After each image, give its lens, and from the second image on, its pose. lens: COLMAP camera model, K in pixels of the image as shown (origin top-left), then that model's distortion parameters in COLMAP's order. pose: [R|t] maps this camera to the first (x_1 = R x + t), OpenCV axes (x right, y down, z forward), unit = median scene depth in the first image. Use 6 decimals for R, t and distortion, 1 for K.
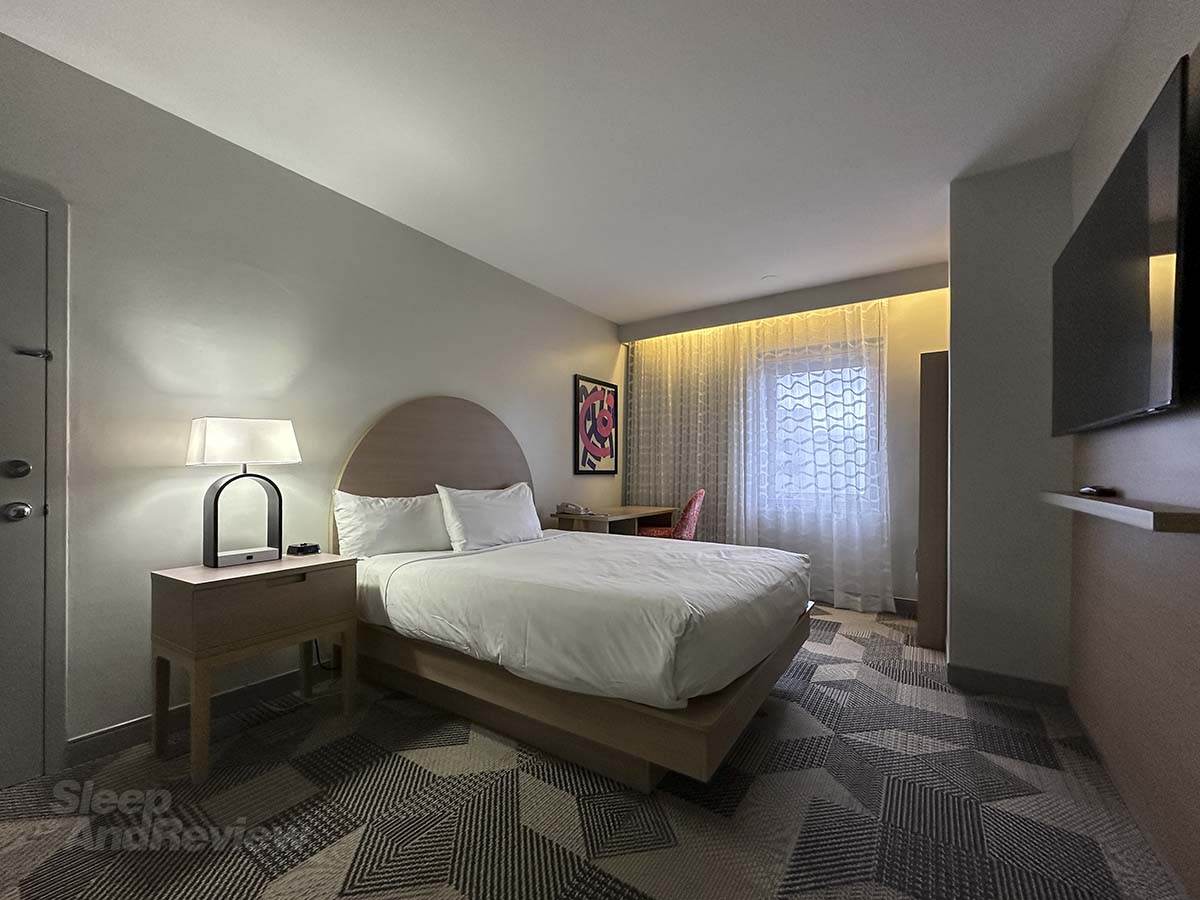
lens RADIAL K [[486.8, 0, 597.1], [0, 486.8, 467.5], [0, 0, 1]] dist [-0.000484, 0.000045]
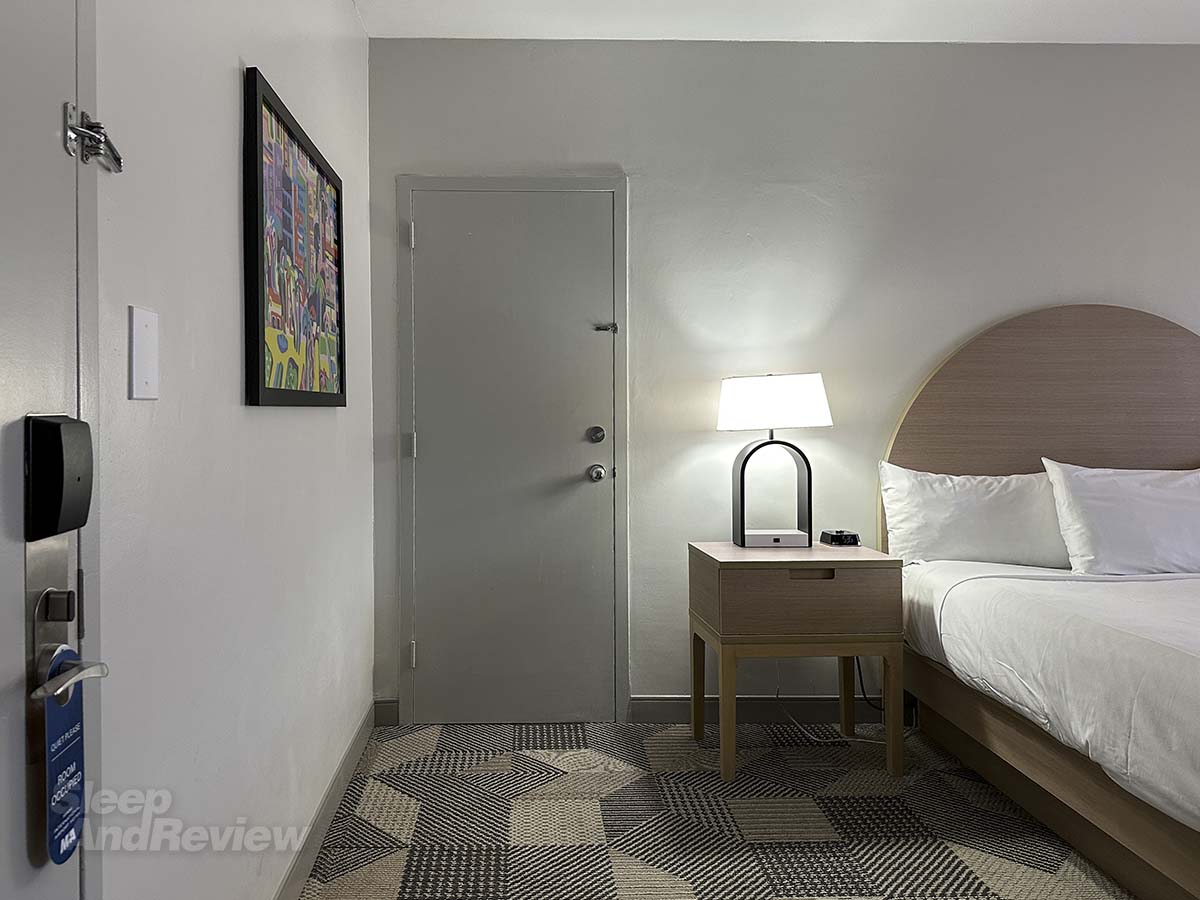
lens RADIAL K [[865.1, 0, 532.3], [0, 865.1, 409.7], [0, 0, 1]] dist [-0.003531, -0.009964]
pose [[0.579132, 0.000458, -0.815233, 0.234841], [0.006896, 0.999961, 0.005461, -0.046717], [0.815204, -0.008784, 0.579107, -0.185630]]
